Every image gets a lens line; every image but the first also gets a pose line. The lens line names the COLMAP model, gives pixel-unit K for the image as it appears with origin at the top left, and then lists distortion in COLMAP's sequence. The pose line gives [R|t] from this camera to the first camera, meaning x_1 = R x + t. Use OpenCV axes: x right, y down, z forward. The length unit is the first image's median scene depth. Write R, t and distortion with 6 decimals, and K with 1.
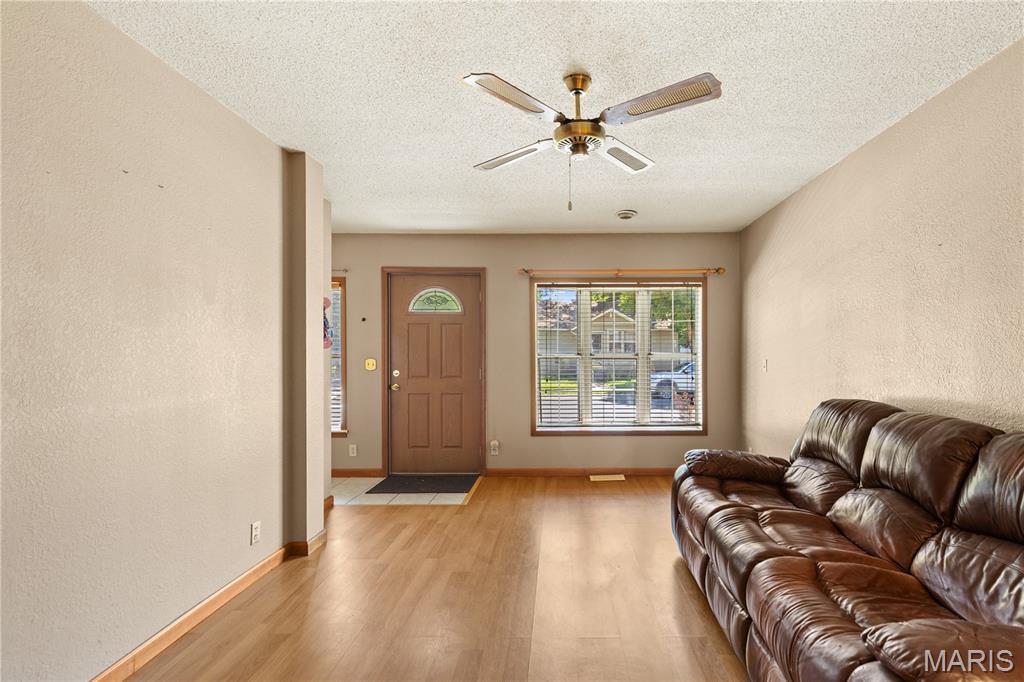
lens RADIAL K [[467.2, 0, 513.4], [0, 467.2, 347.1], [0, 0, 1]] dist [0.001407, 0.000055]
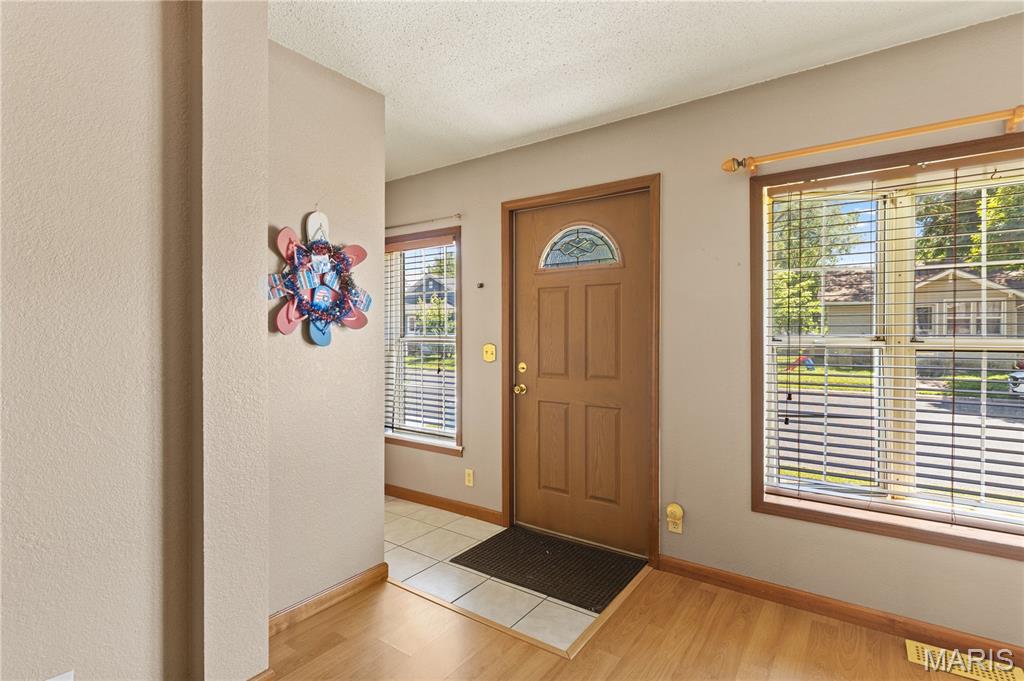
lens RADIAL K [[492.5, 0, 508.6], [0, 492.5, 338.2], [0, 0, 1]] dist [0.001437, -0.000251]
pose [[0.866487, 0.004843, -0.499176, 0.069958], [0.005813, 0.999787, 0.019790, 0.002747], [0.499166, -0.020049, 0.866274, 0.420148]]
